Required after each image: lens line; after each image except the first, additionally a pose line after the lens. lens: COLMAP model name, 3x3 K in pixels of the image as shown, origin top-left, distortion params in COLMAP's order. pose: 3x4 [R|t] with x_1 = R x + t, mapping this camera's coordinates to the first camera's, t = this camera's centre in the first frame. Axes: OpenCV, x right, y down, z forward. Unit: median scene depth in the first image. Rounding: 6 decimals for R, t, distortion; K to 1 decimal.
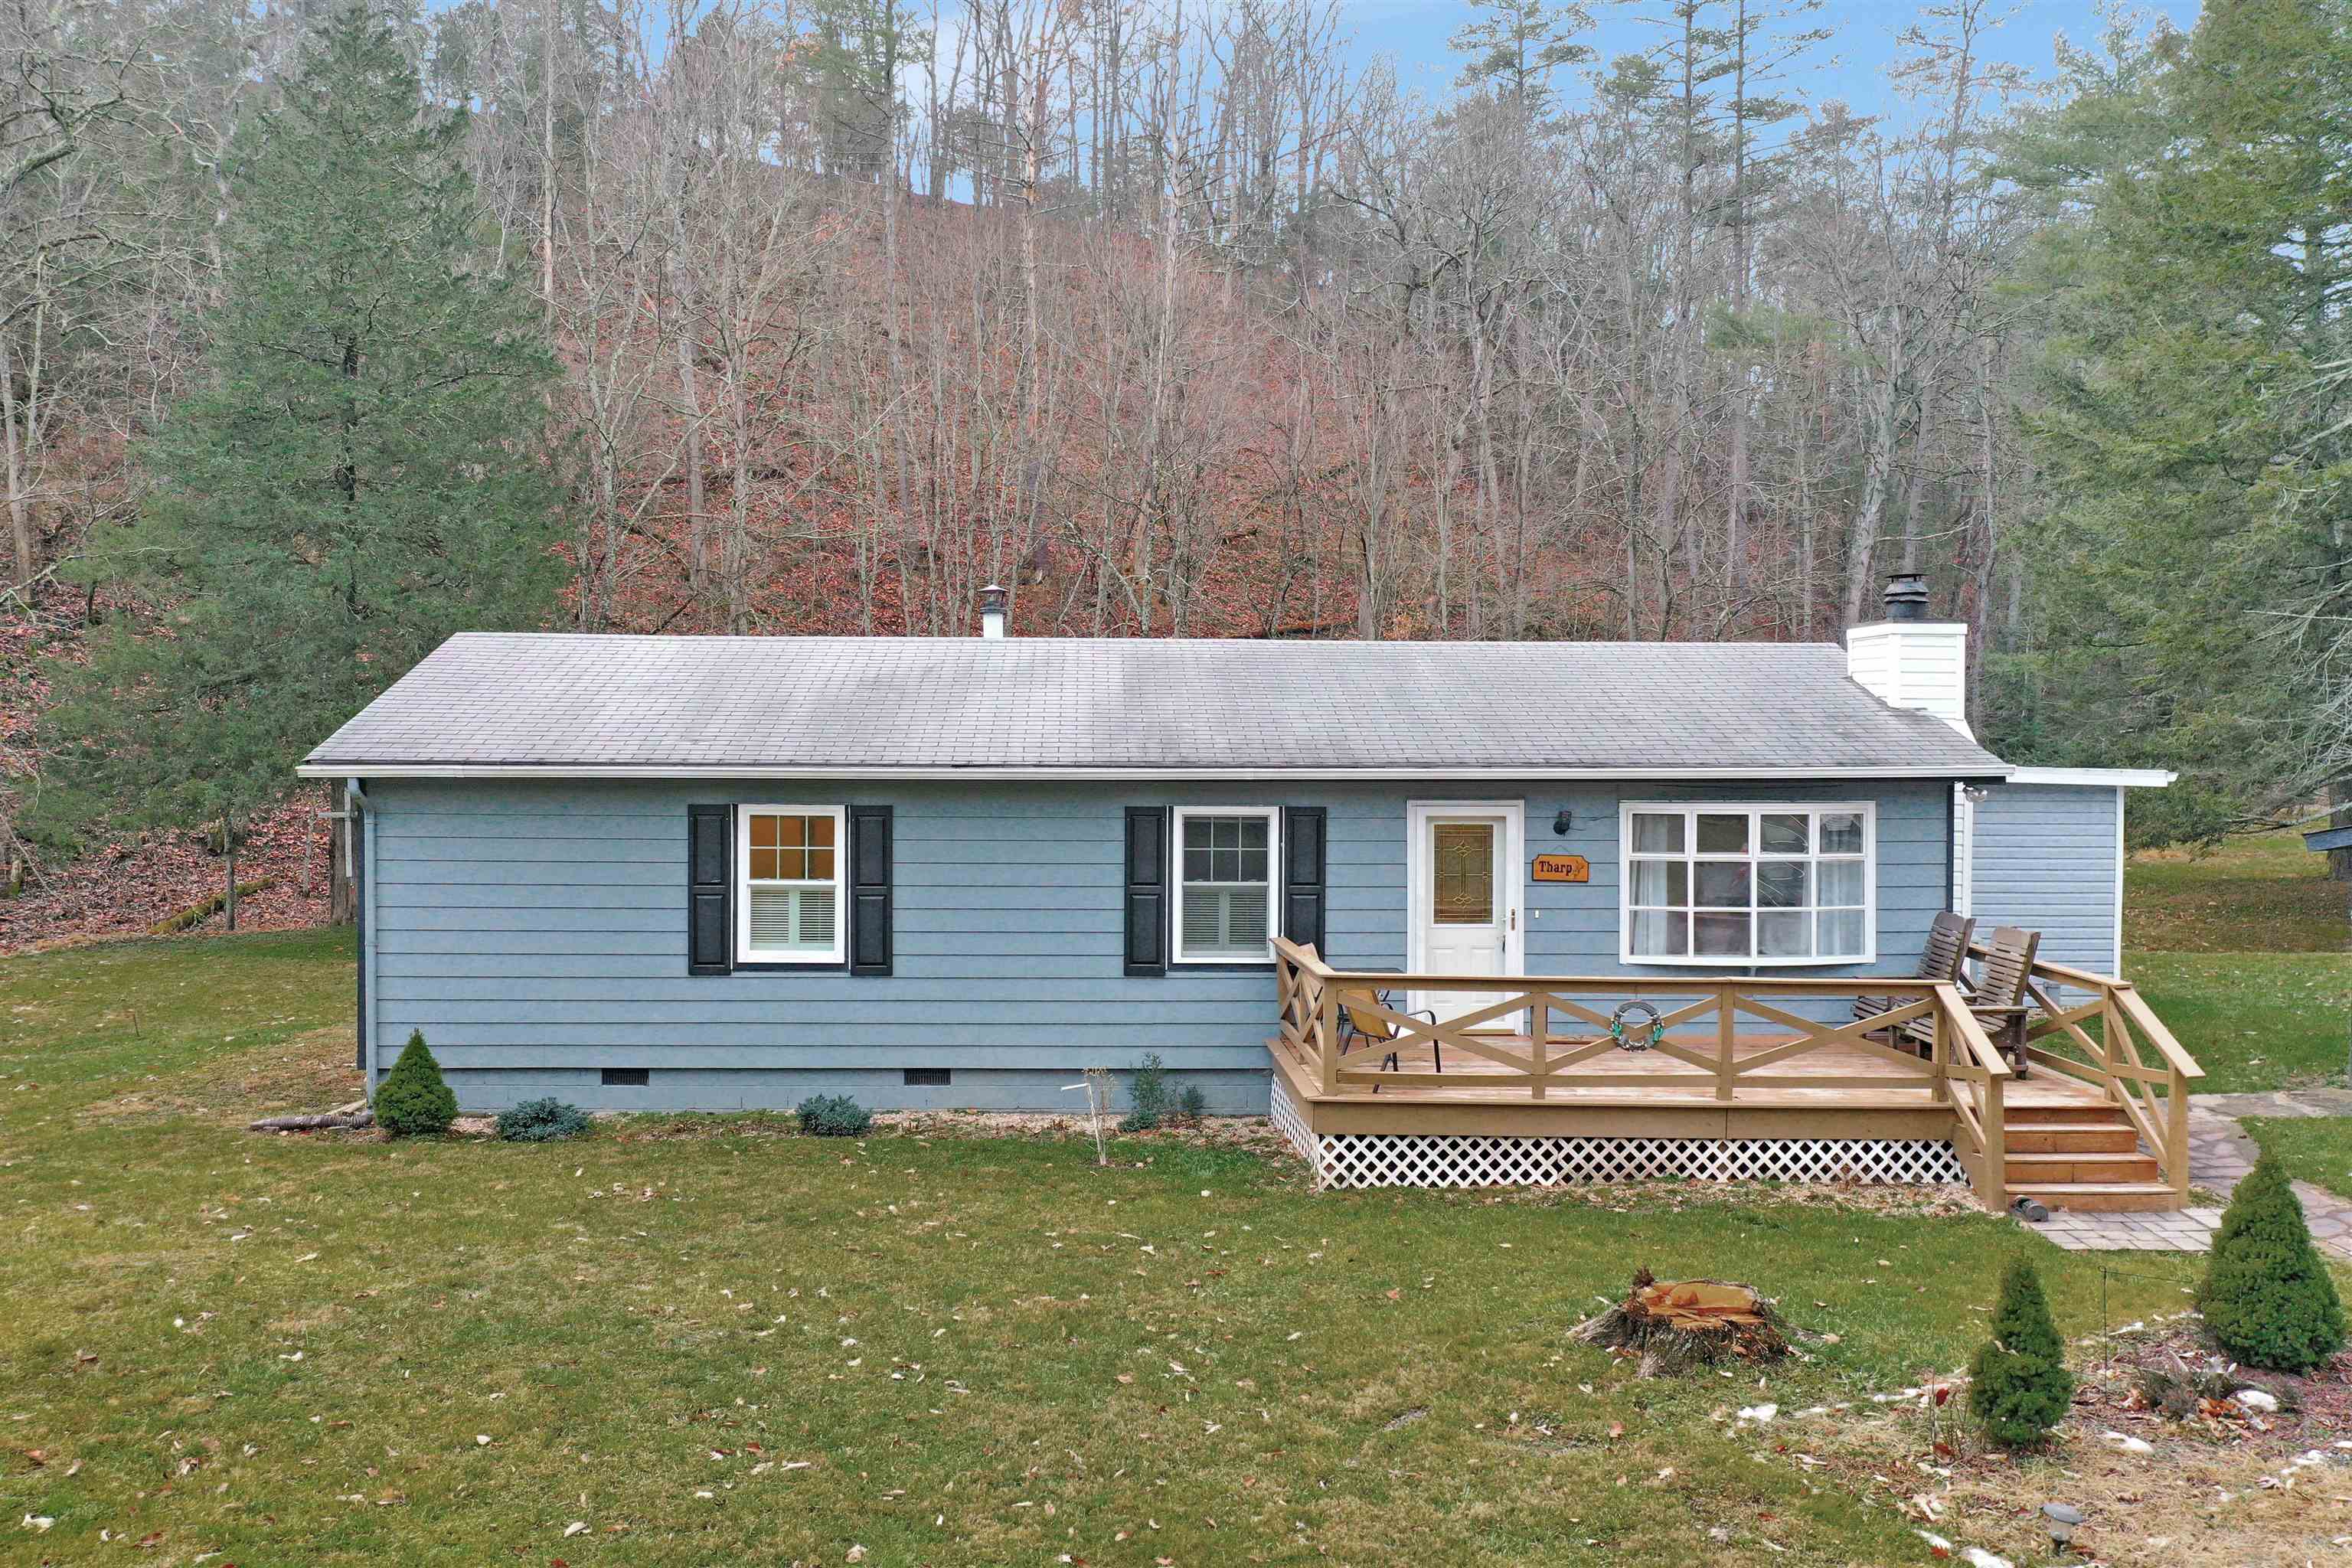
lens RADIAL K [[1863.6, 0, 1179.6], [0, 1863.6, 733.2], [0, 0, 1]] dist [-0.004622, -0.001451]
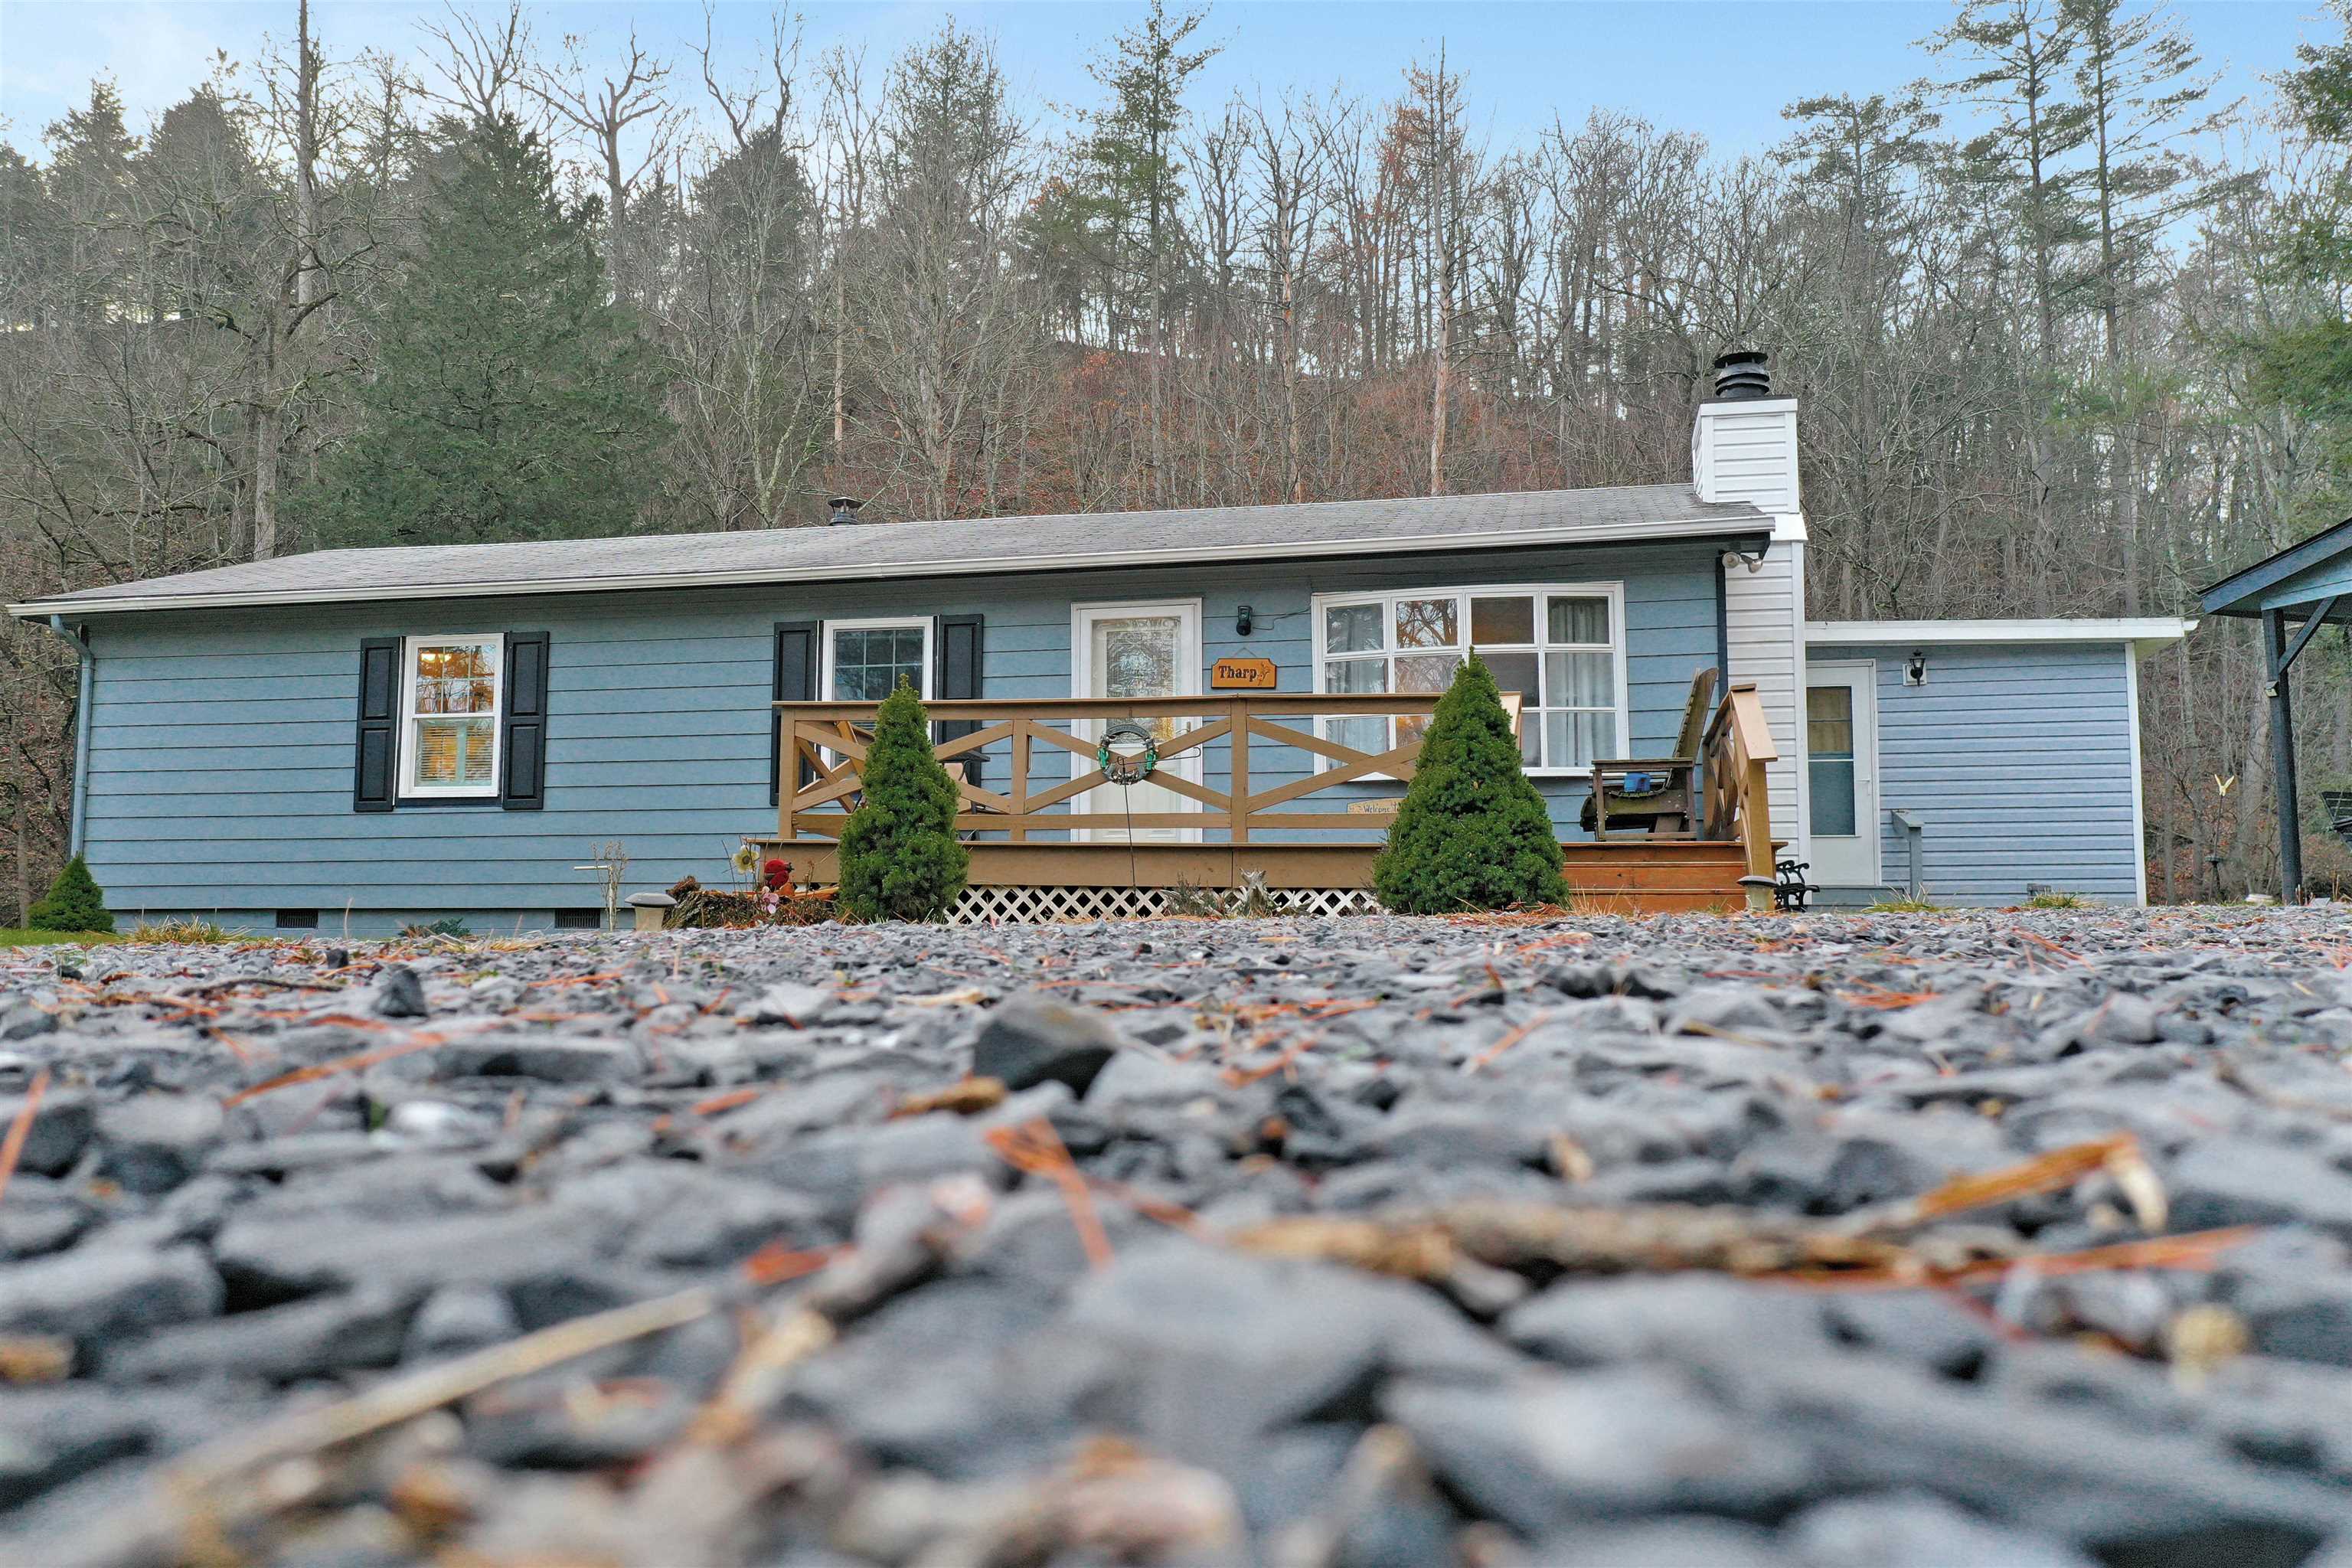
lens RADIAL K [[1881.8, 0, 1176.3], [0, 1881.8, 684.2], [0, 0, 1]] dist [-0.000490, -0.004450]
pose [[0.967281, -0.039862, -0.250555, 0.398858], [0.003014, 0.989315, -0.145763, 0.207675], [0.253688, 0.140238, 0.957066, 0.160400]]
